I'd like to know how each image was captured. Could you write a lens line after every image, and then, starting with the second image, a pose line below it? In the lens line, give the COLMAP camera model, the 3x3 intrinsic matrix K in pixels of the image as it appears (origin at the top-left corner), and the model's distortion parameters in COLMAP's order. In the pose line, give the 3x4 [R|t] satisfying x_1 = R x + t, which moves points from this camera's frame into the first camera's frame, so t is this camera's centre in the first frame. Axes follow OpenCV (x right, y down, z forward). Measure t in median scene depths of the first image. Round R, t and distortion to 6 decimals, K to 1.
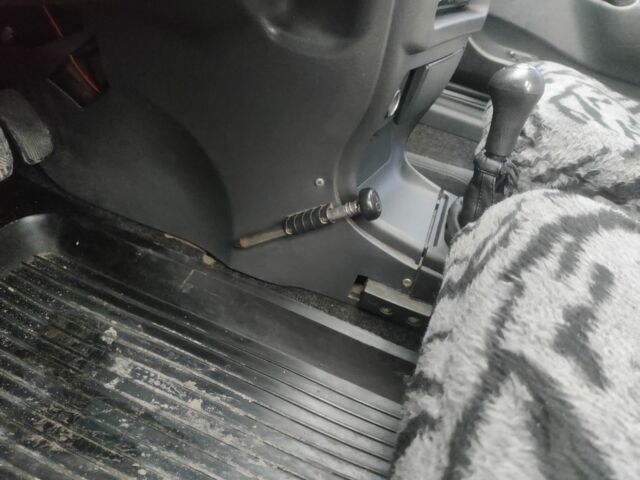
lens RADIAL K [[517.5, 0, 320.0], [0, 517.5, 240.0], [0, 0, 1]] dist [-0.001500, -0.005031]
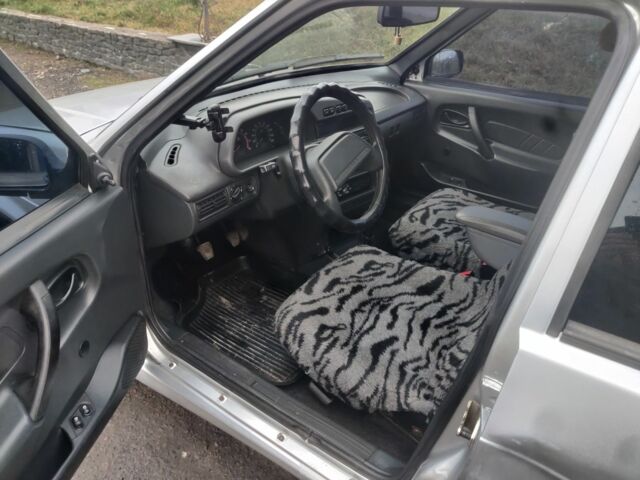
lens RADIAL K [[517.5, 0, 320.0], [0, 517.5, 240.0], [0, 0, 1]] dist [-0.001500, -0.005031]
pose [[0.948251, -0.017716, -0.317026, 1.001231], [-0.014603, 0.994953, -0.099278, 0.184313], [0.317185, 0.098770, 0.943206, -2.043208]]
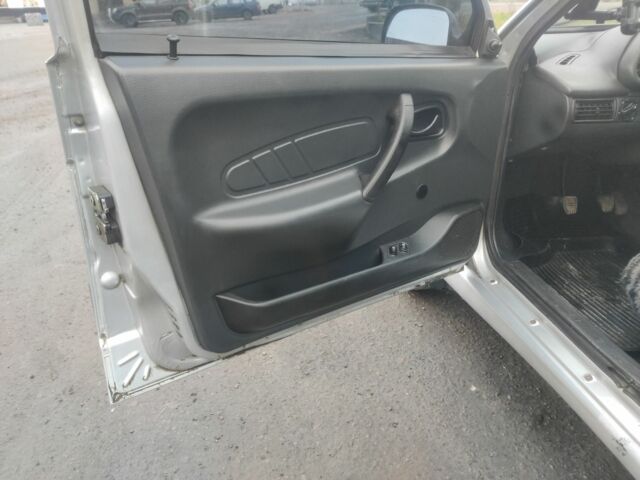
lens RADIAL K [[517.5, 0, 320.0], [0, 517.5, 240.0], [0, 0, 1]] dist [-0.001500, -0.005031]
pose [[0.502641, 0.156808, -0.850155, 1.118781], [-0.406157, 0.910953, -0.072112, 0.863026], [0.763144, 0.381543, 0.521571, -1.786587]]
